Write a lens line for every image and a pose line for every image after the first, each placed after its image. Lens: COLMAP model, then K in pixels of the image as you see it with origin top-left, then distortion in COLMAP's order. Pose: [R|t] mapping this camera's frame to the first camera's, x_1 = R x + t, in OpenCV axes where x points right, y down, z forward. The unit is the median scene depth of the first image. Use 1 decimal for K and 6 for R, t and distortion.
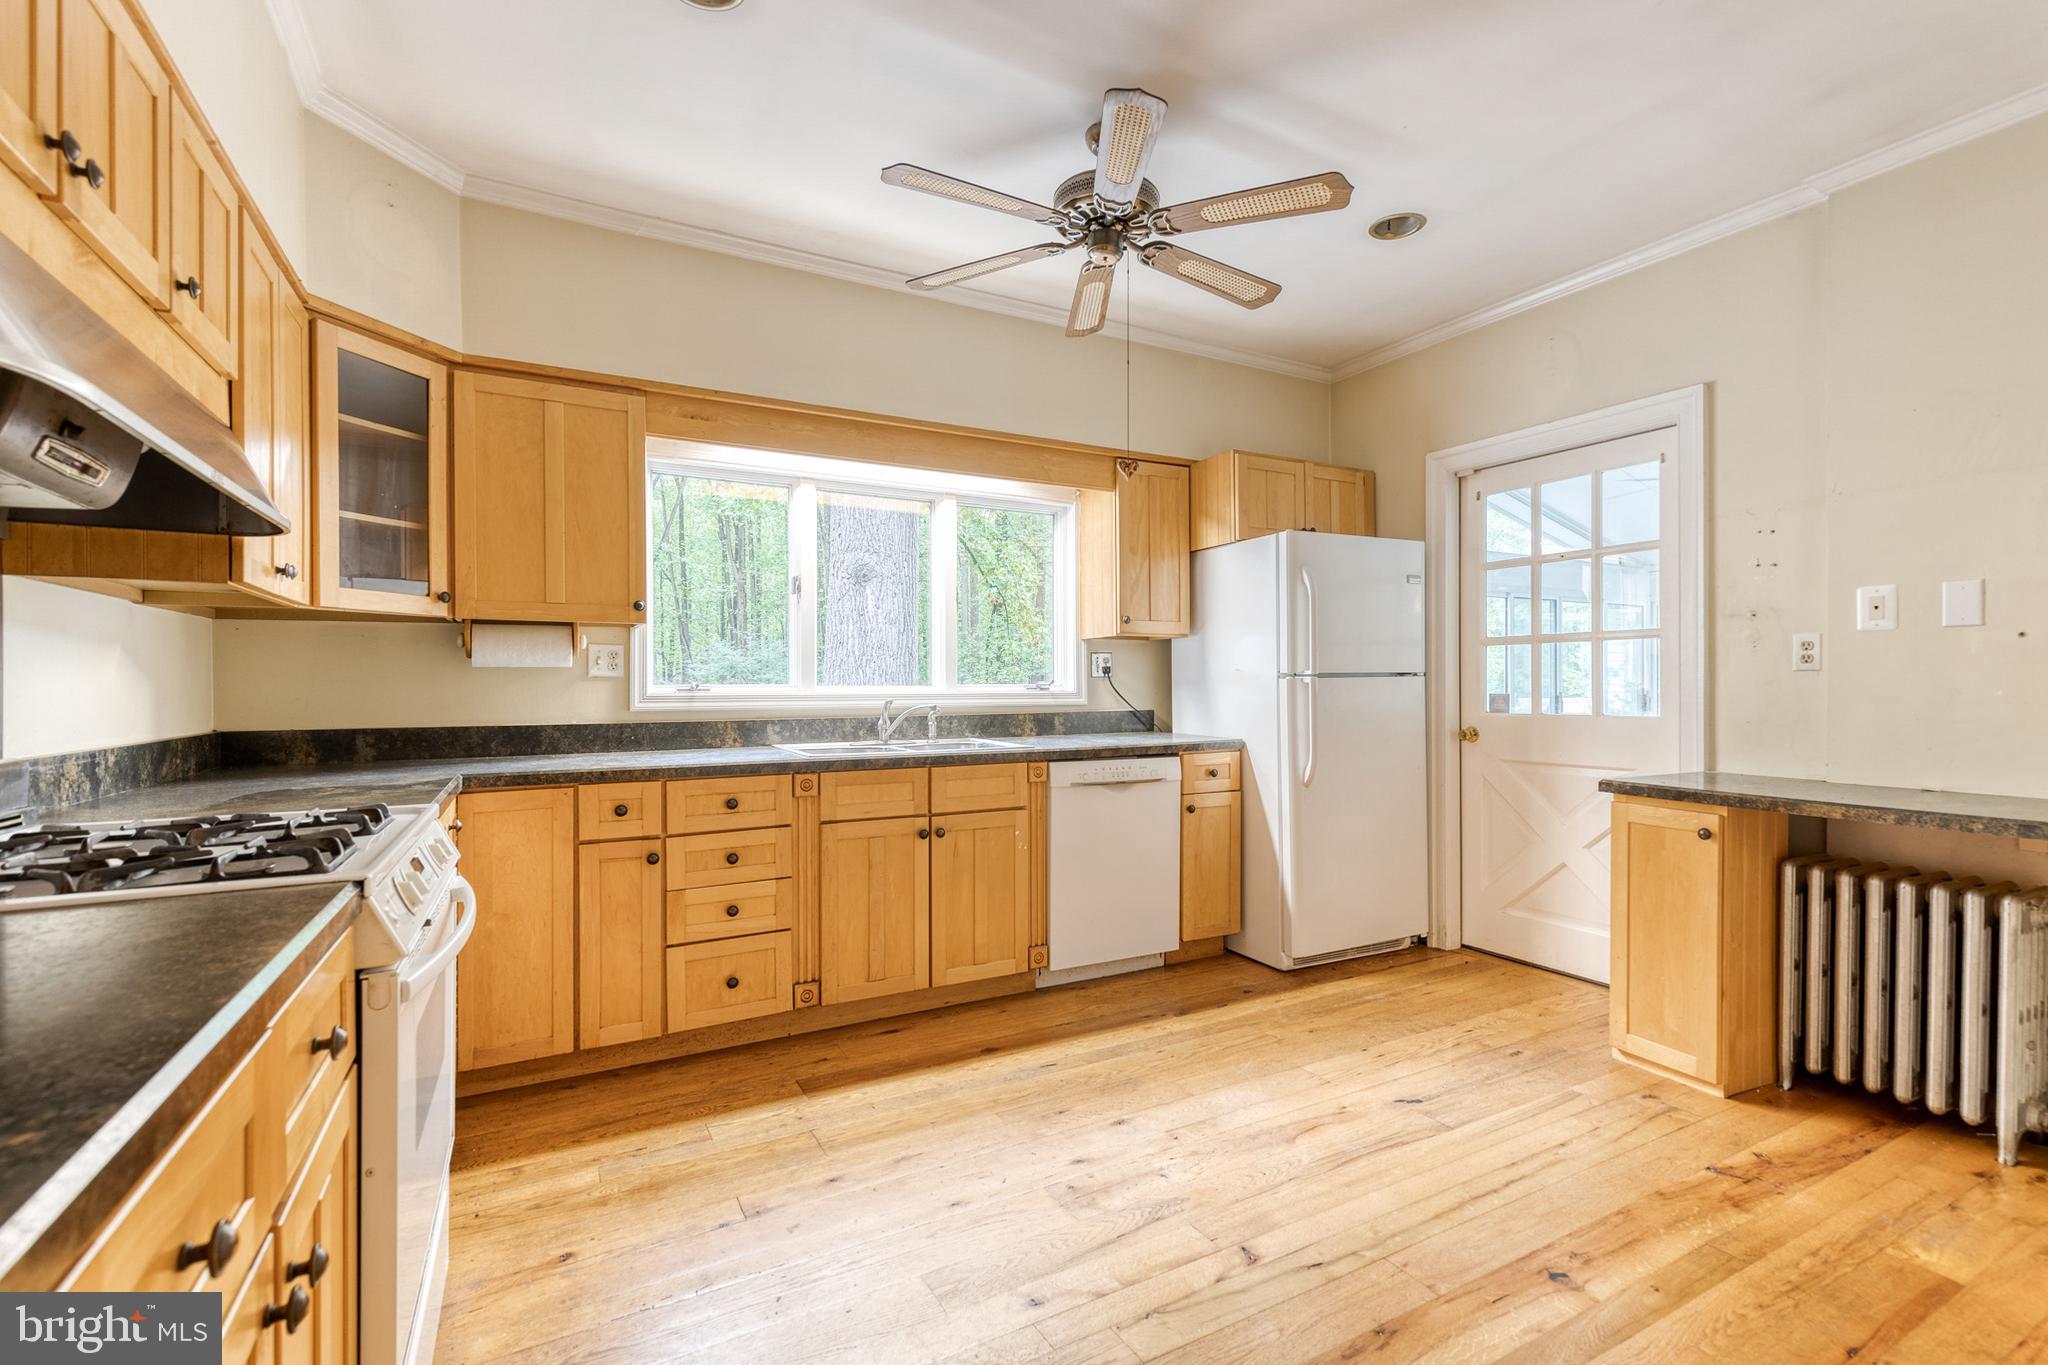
lens RADIAL K [[929.8, 0, 1057.3], [0, 929.8, 679.4], [0, 0, 1]] dist [-0.001096, -0.000098]
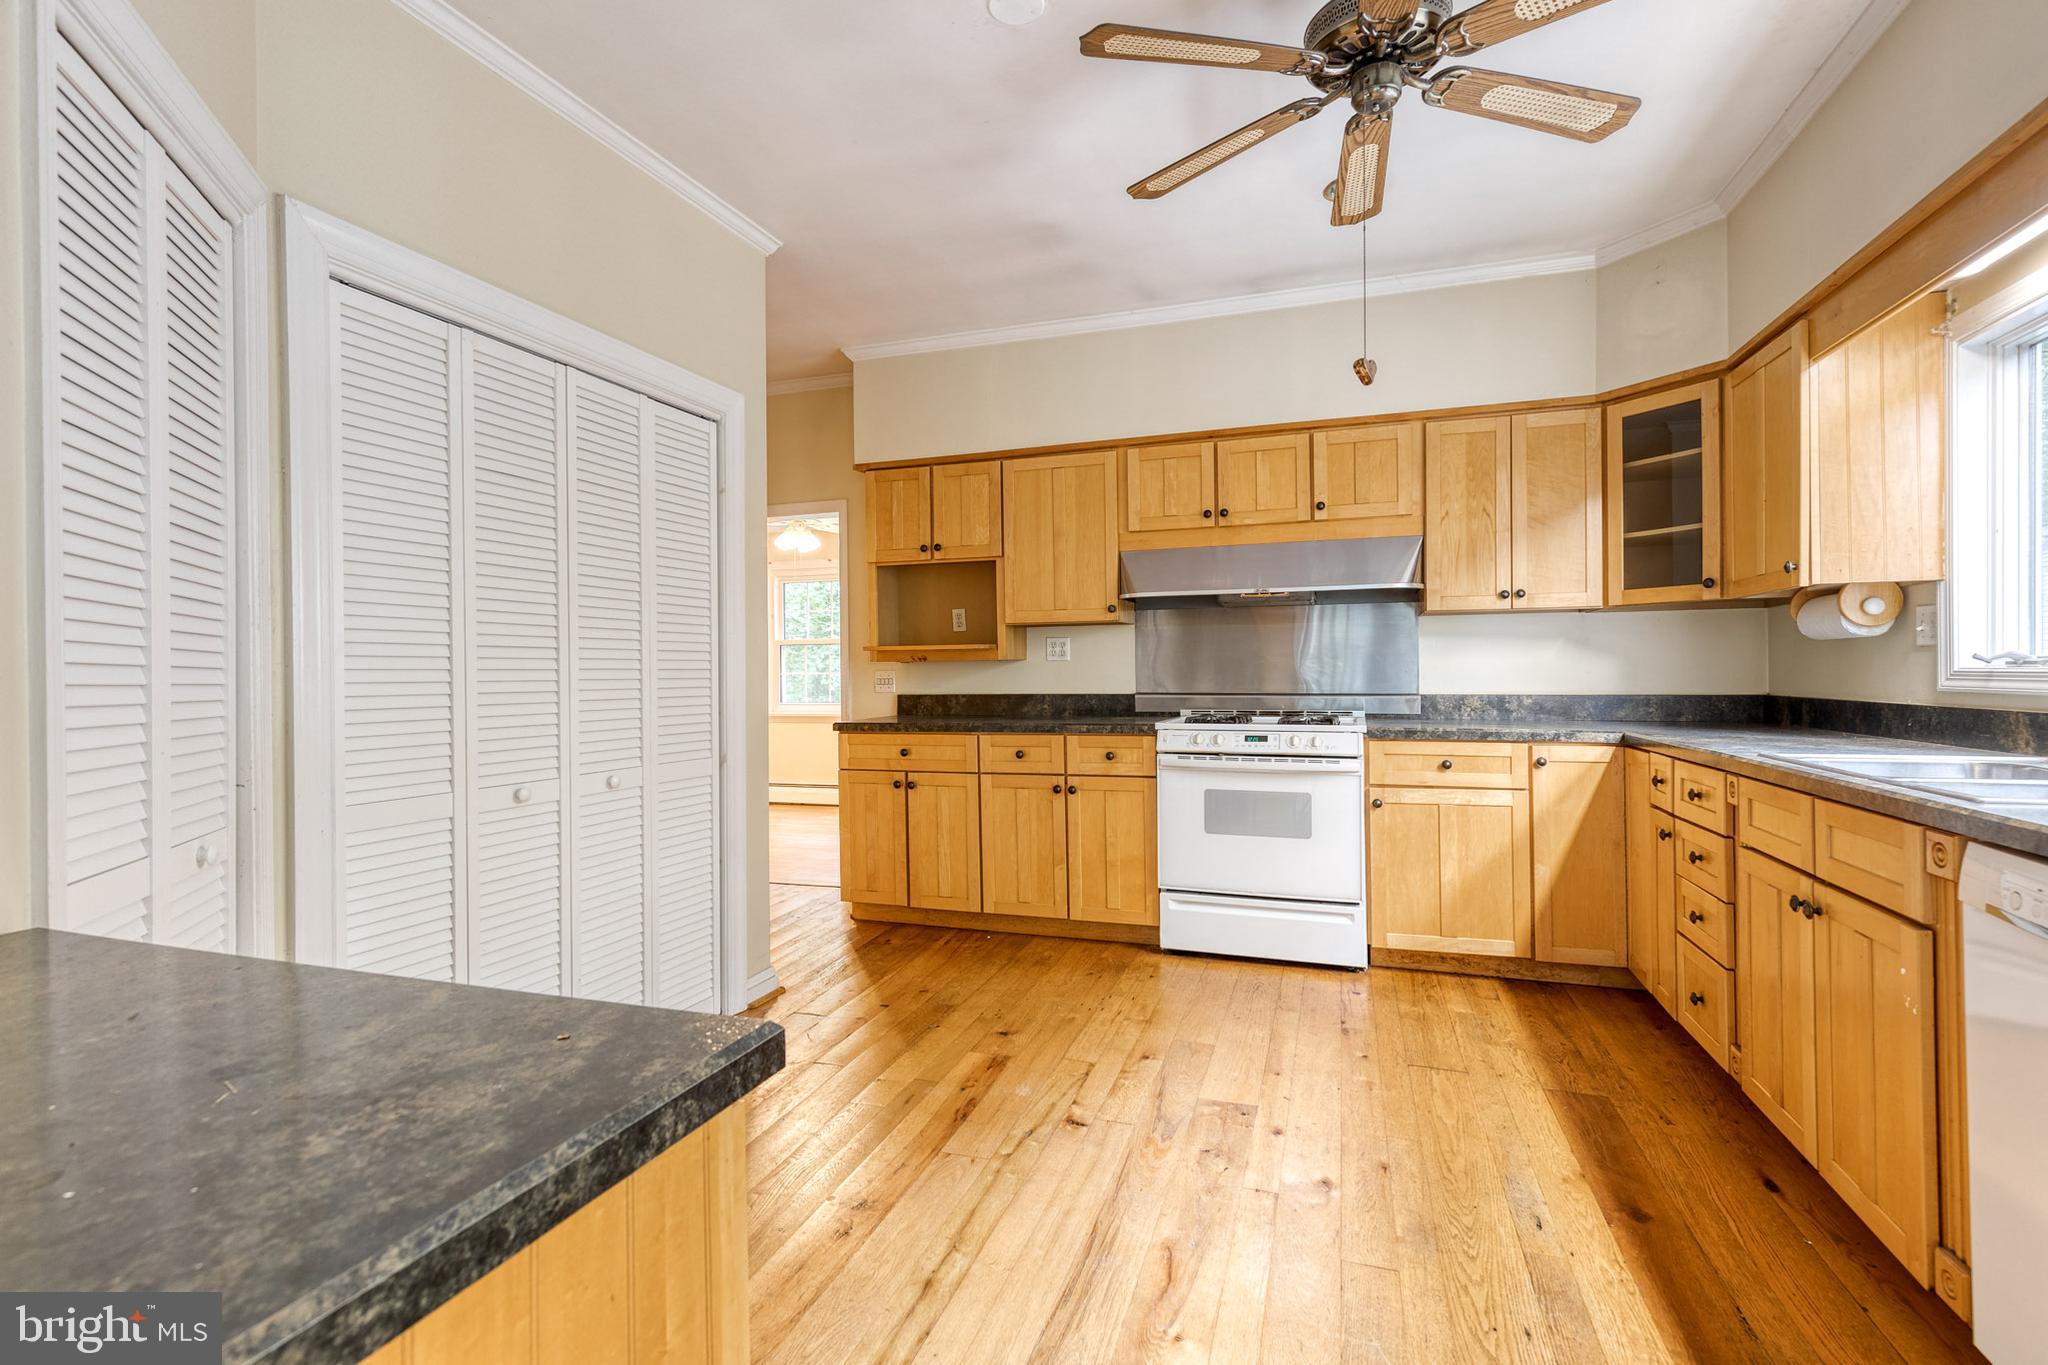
lens RADIAL K [[929.8, 0, 1025.4], [0, 929.8, 677.0], [0, 0, 1]] dist [-0.001096, -0.000098]
pose [[-0.751909, 0.017757, -0.659027, 0.791695], [0.019471, 0.999799, 0.004724, 0.005901], [0.658979, -0.009280, -0.752104, 1.405412]]
